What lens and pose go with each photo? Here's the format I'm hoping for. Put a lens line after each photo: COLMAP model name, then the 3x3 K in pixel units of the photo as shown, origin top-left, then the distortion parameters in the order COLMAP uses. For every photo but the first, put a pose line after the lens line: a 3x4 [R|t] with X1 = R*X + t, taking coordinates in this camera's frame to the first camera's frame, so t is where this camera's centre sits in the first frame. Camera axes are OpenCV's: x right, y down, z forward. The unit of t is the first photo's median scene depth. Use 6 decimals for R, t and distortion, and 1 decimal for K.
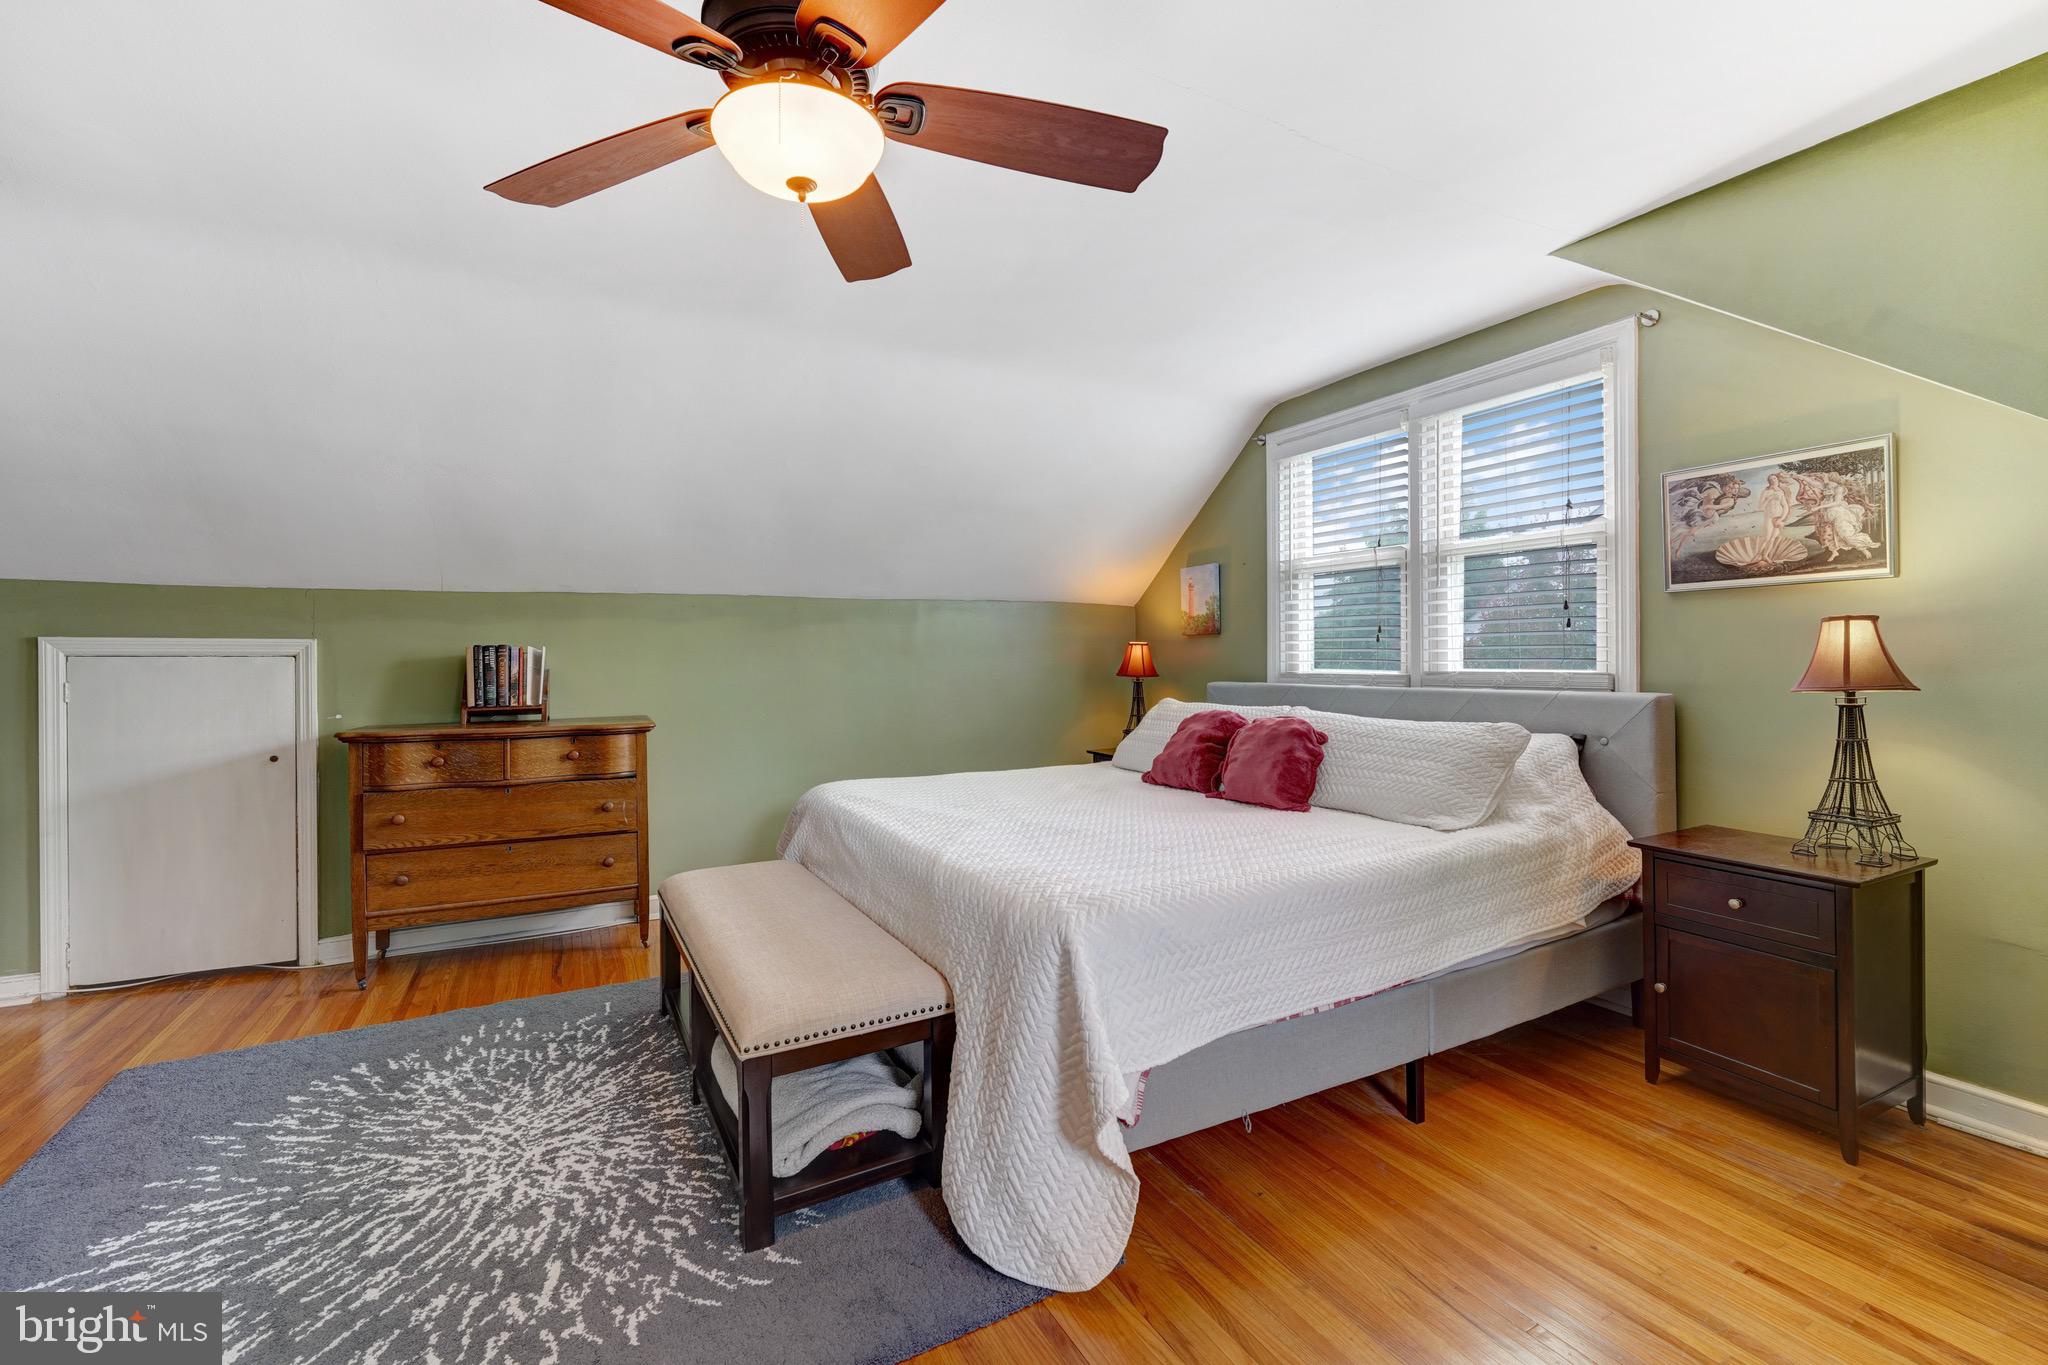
lens RADIAL K [[894.6, 0, 1041.1], [0, 894.6, 665.6], [0, 0, 1]] dist [0.004381, -0.001608]
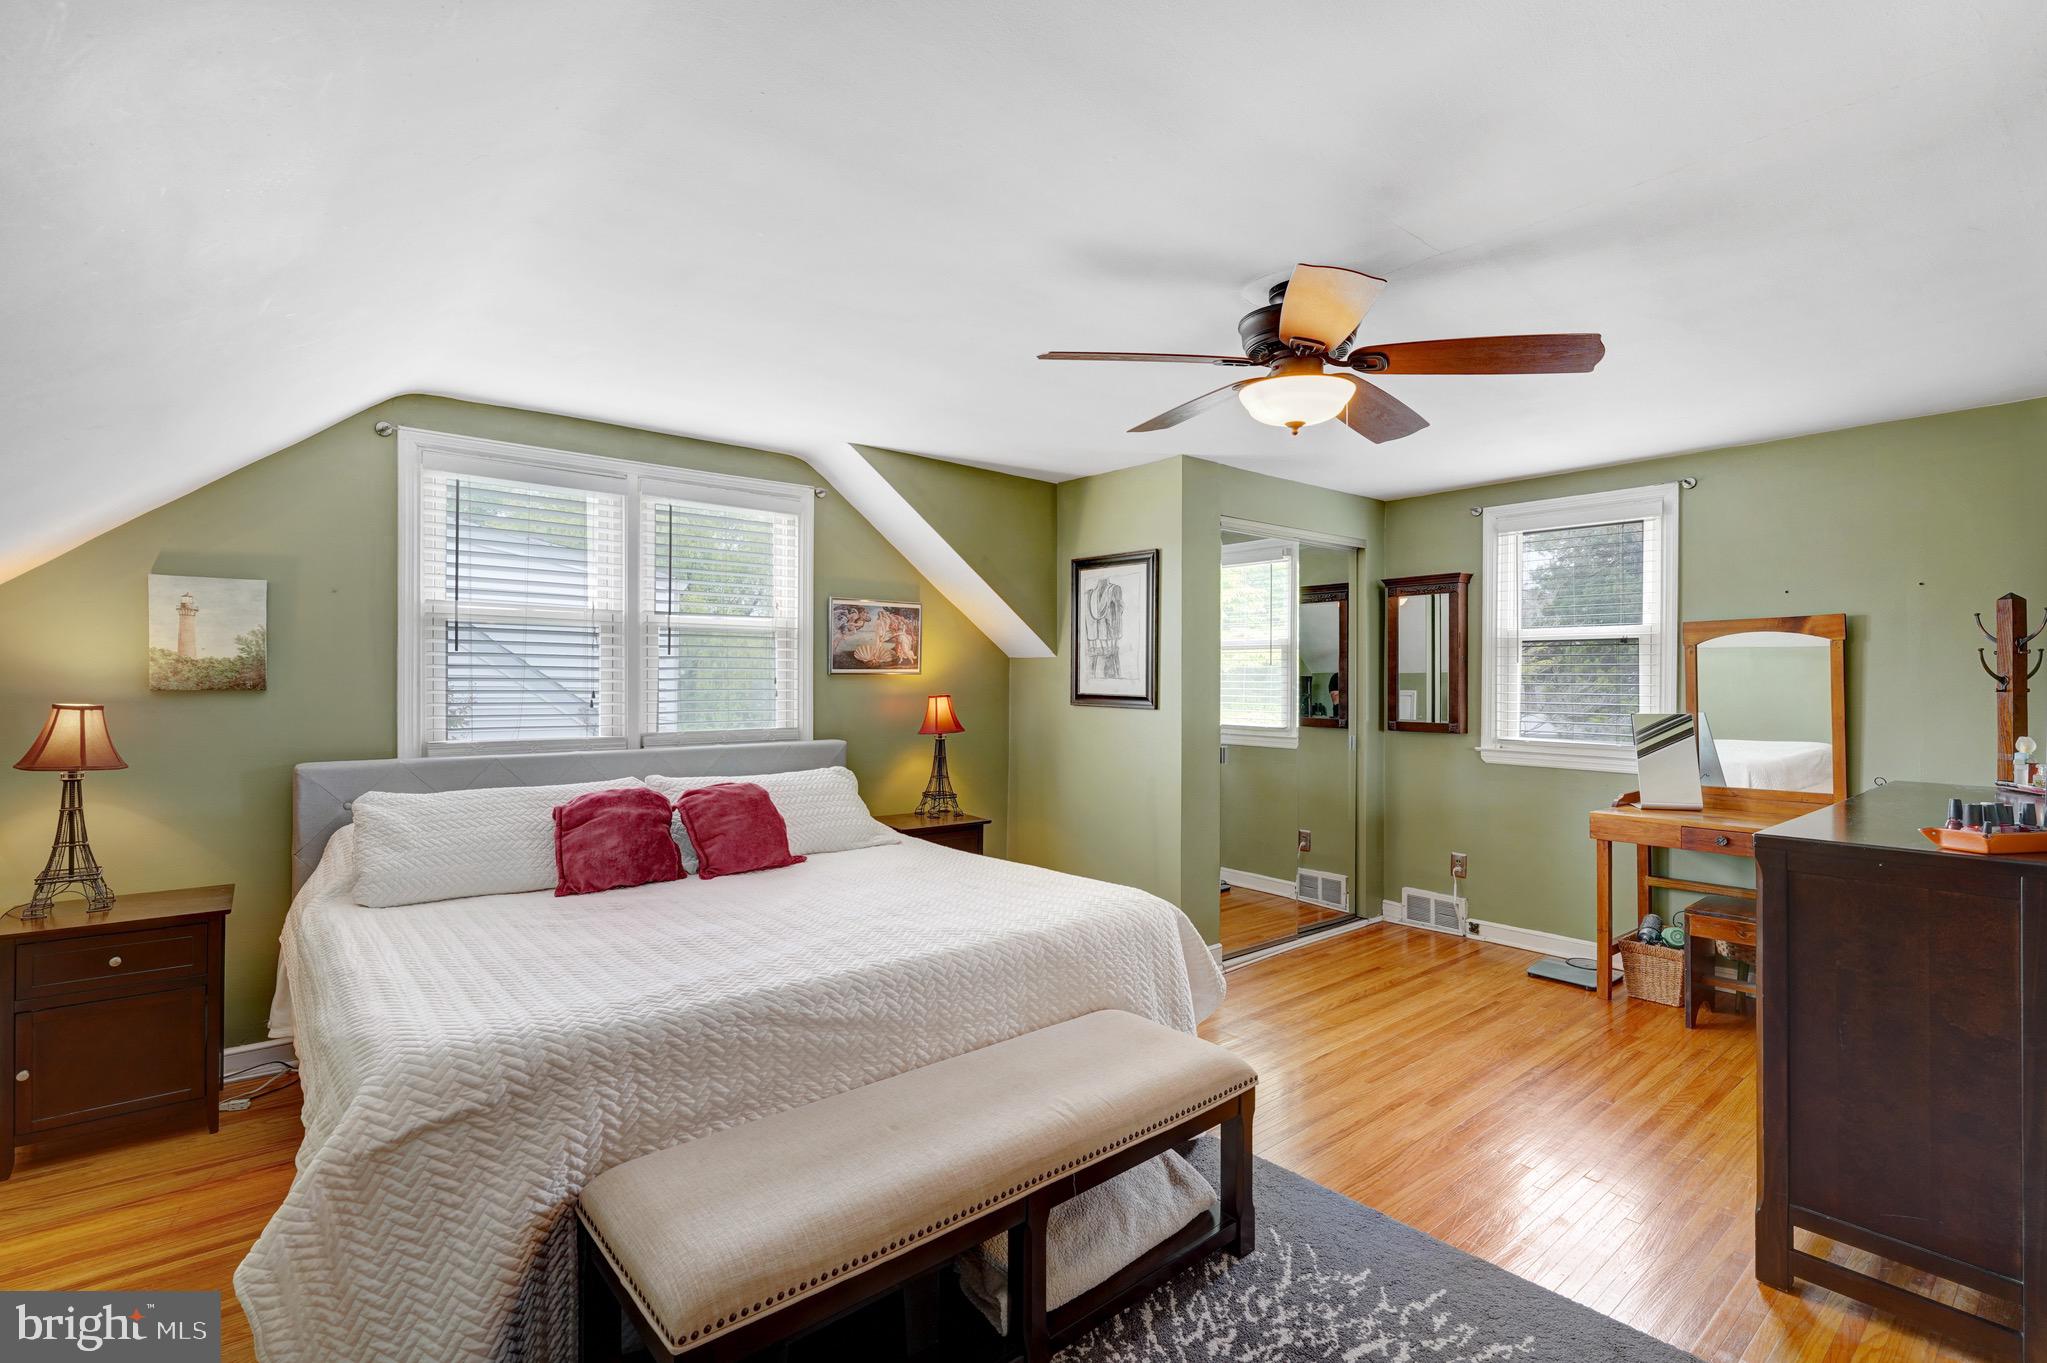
lens RADIAL K [[944.3, 0, 1032.0], [0, 944.3, 683.3], [0, 0, 1]] dist [-0.024852, -0.000083]
pose [[-0.216358, 0.010693, 0.976255, -1.114865], [0.009548, 0.999915, -0.008836, -0.056242], [-0.976267, 0.007410, -0.216442, 1.174415]]
